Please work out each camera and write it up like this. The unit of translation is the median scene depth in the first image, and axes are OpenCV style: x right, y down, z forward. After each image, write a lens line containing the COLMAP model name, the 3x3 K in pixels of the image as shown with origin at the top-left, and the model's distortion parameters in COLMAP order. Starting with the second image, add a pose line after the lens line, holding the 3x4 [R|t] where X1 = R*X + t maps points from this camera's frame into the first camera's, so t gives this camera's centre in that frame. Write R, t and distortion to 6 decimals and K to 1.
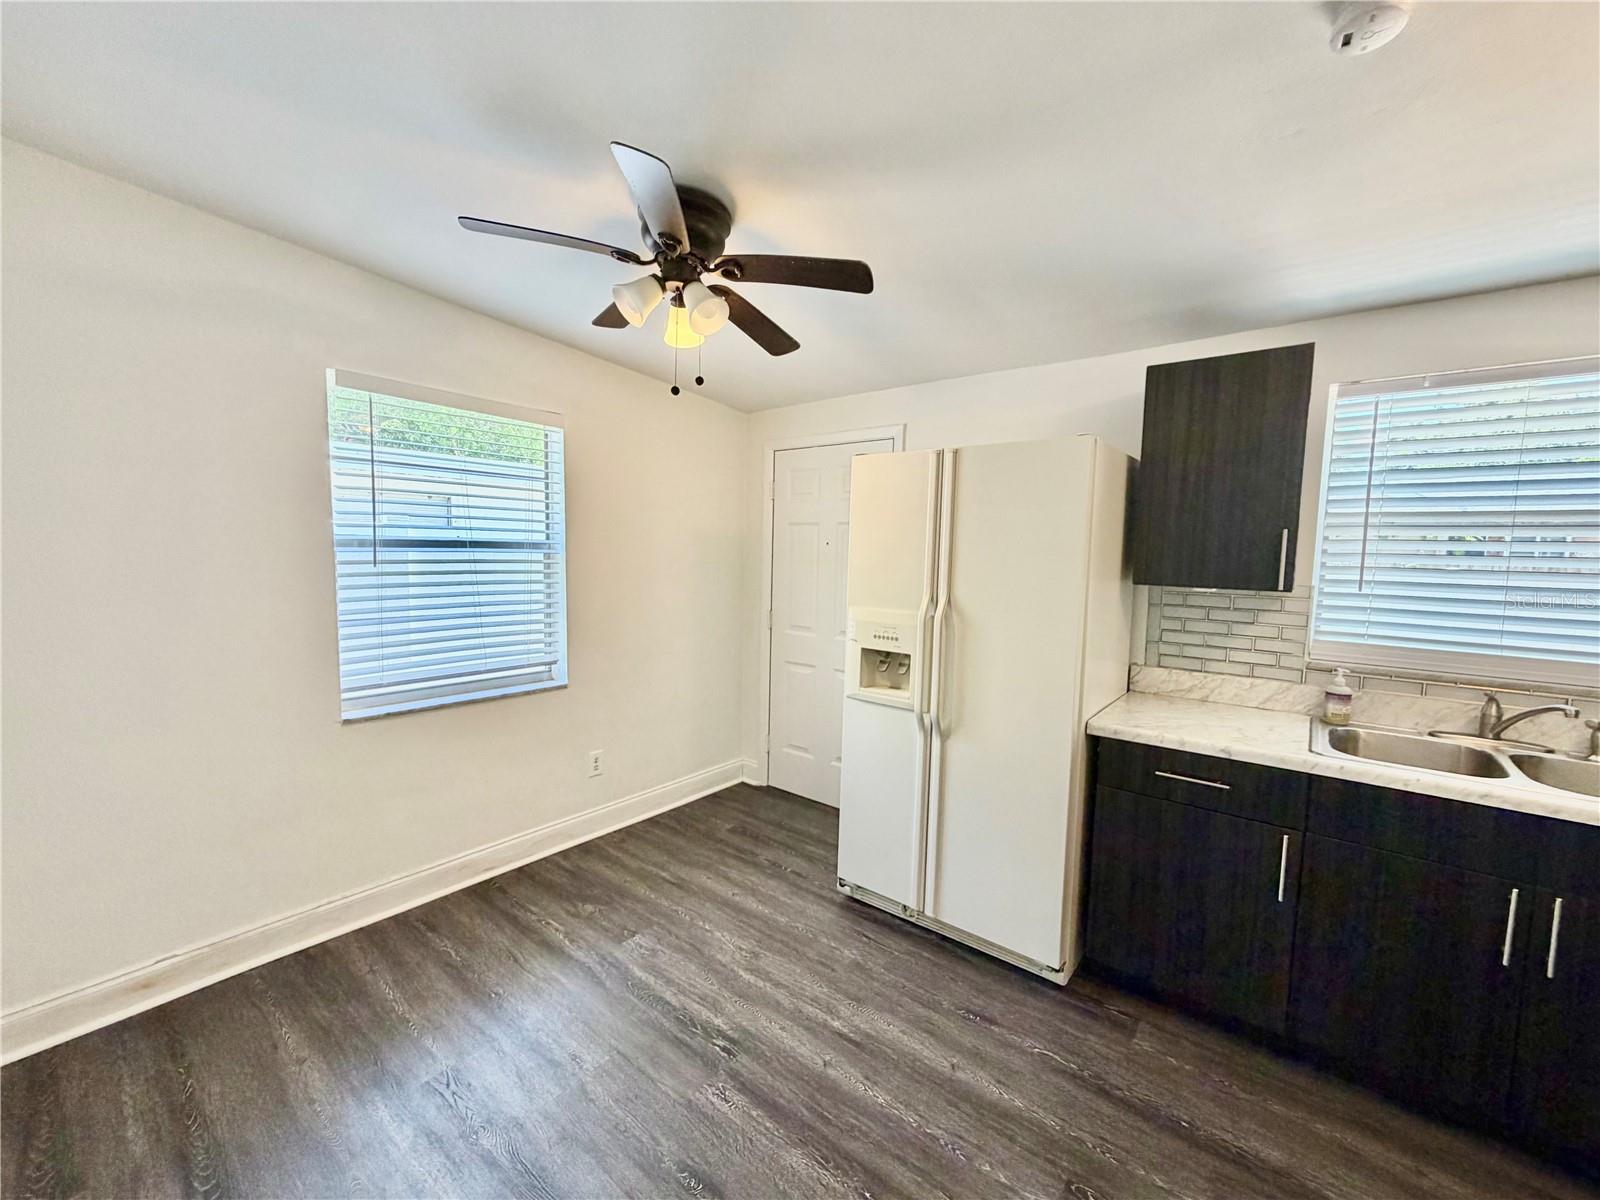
lens RADIAL K [[638.5, 0, 790.9], [0, 638.5, 602.3], [0, 0, 1]] dist [-0.001241, 0.000055]
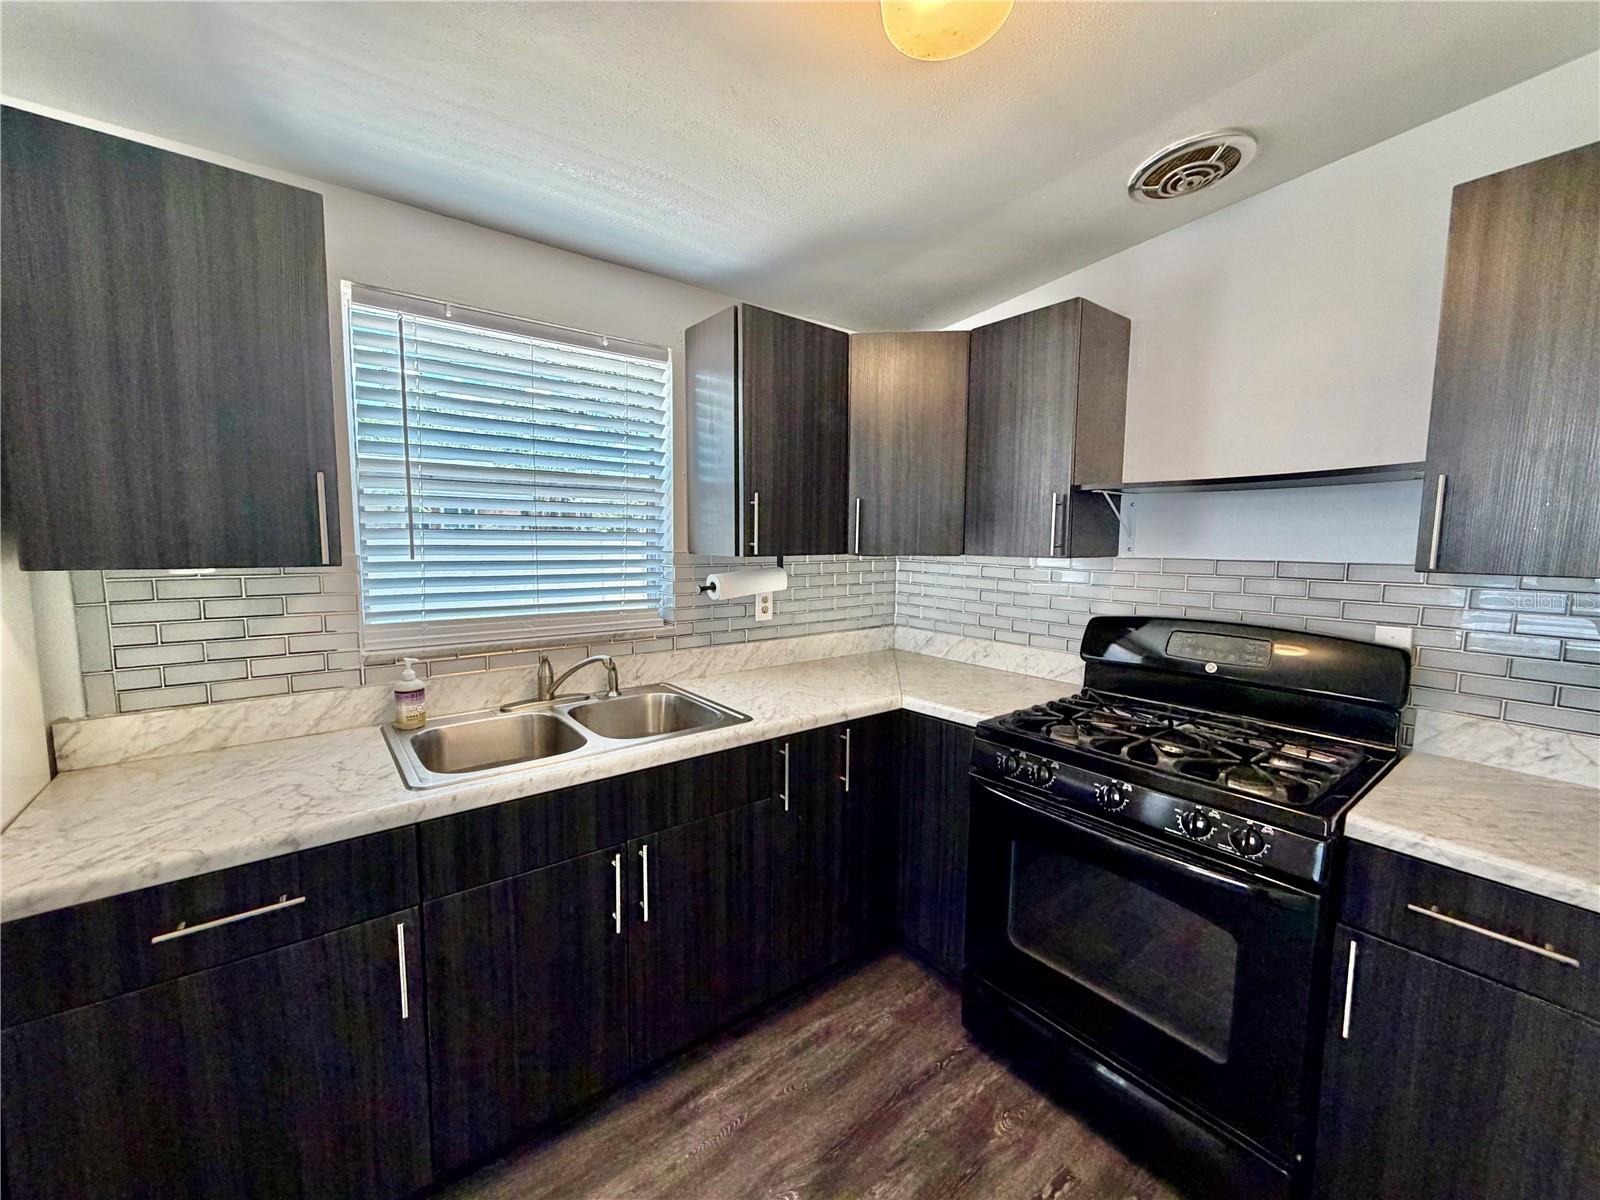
lens RADIAL K [[638.5, 0, 796.9], [0, 638.5, 597.7], [0, 0, 1]] dist [-0.001241, 0.000055]
pose [[0.211798, -0.113366, 0.970716, 0.206043], [0.076531, 0.992123, 0.099168, -0.011789], [-0.974312, 0.053286, 0.218806, 0.353682]]
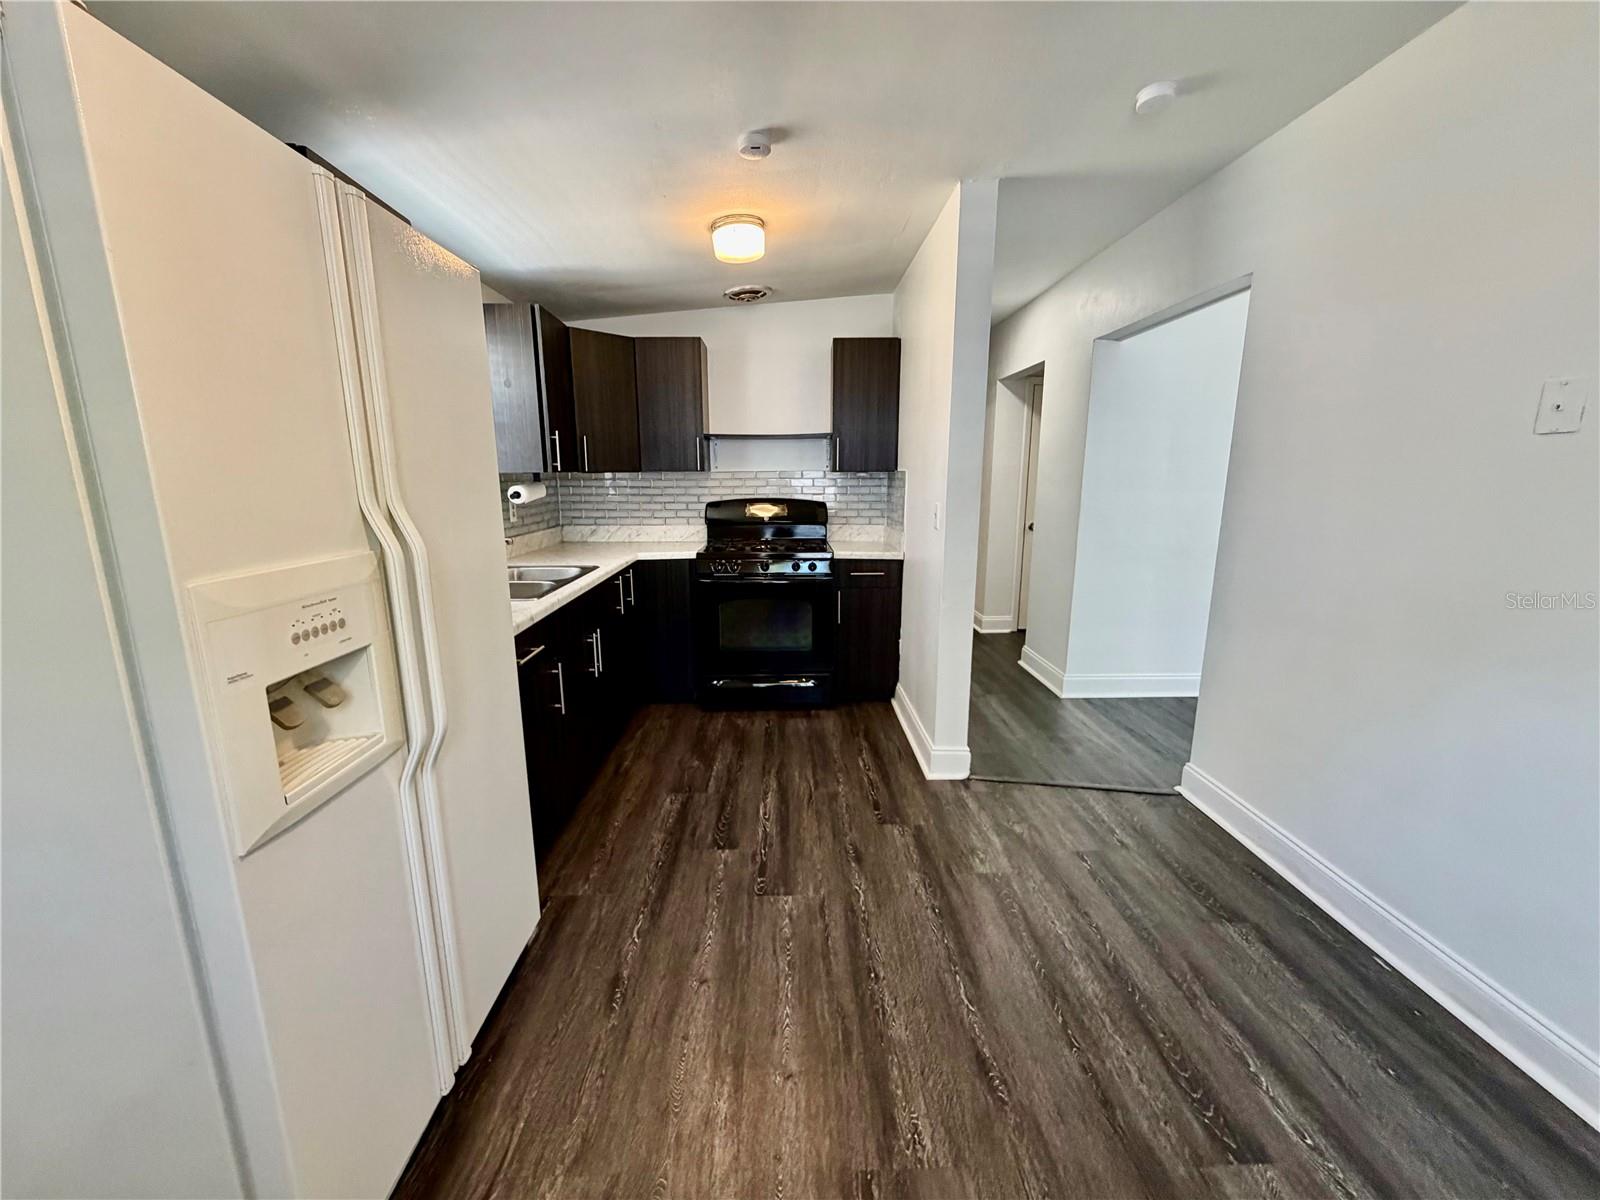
lens RADIAL K [[638.5, 0, 804.6], [0, 638.5, 598.2], [0, 0, 1]] dist [-0.001241, 0.000055]
pose [[-0.664093, -0.163991, 0.729444, -0.391073], [0.049277, 0.963926, 0.261568, -0.061219], [-0.746025, 0.209650, -0.632056, 1.190937]]
